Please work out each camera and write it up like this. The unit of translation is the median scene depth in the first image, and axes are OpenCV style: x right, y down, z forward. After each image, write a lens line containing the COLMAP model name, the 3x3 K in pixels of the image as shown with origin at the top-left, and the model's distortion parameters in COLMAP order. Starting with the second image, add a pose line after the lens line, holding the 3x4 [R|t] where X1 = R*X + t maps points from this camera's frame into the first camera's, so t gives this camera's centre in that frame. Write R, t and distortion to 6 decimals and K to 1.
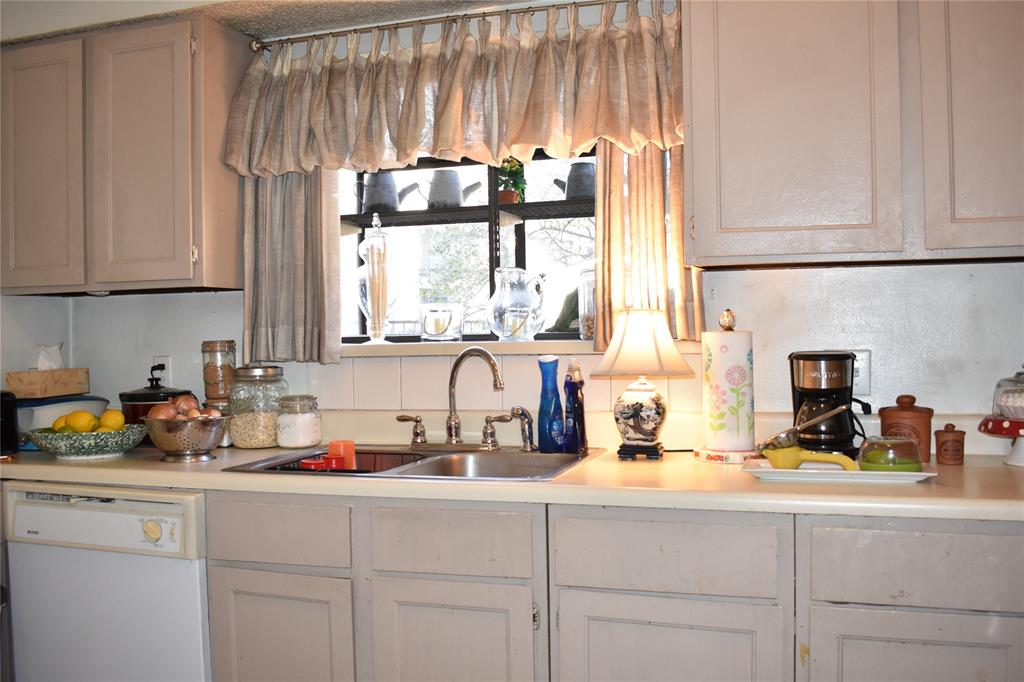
lens RADIAL K [[982.7, 0, 512.0], [0, 982.7, 341.0], [0, 0, 1]] dist [-0.082998, 0.010458]
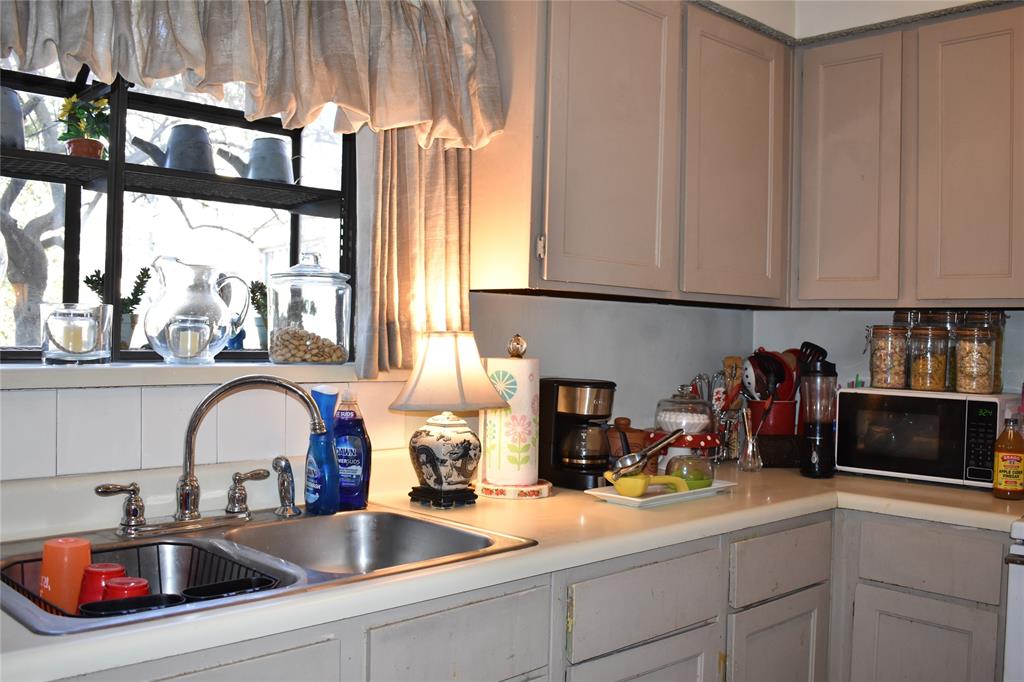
lens RADIAL K [[982.7, 0, 512.0], [0, 982.7, 341.0], [0, 0, 1]] dist [-0.082998, 0.010458]
pose [[0.459789, 0.022366, 0.887747, -0.582707], [-0.017292, 0.999719, -0.016230, -0.009772], [-0.887860, -0.007889, 0.460046, 0.539006]]
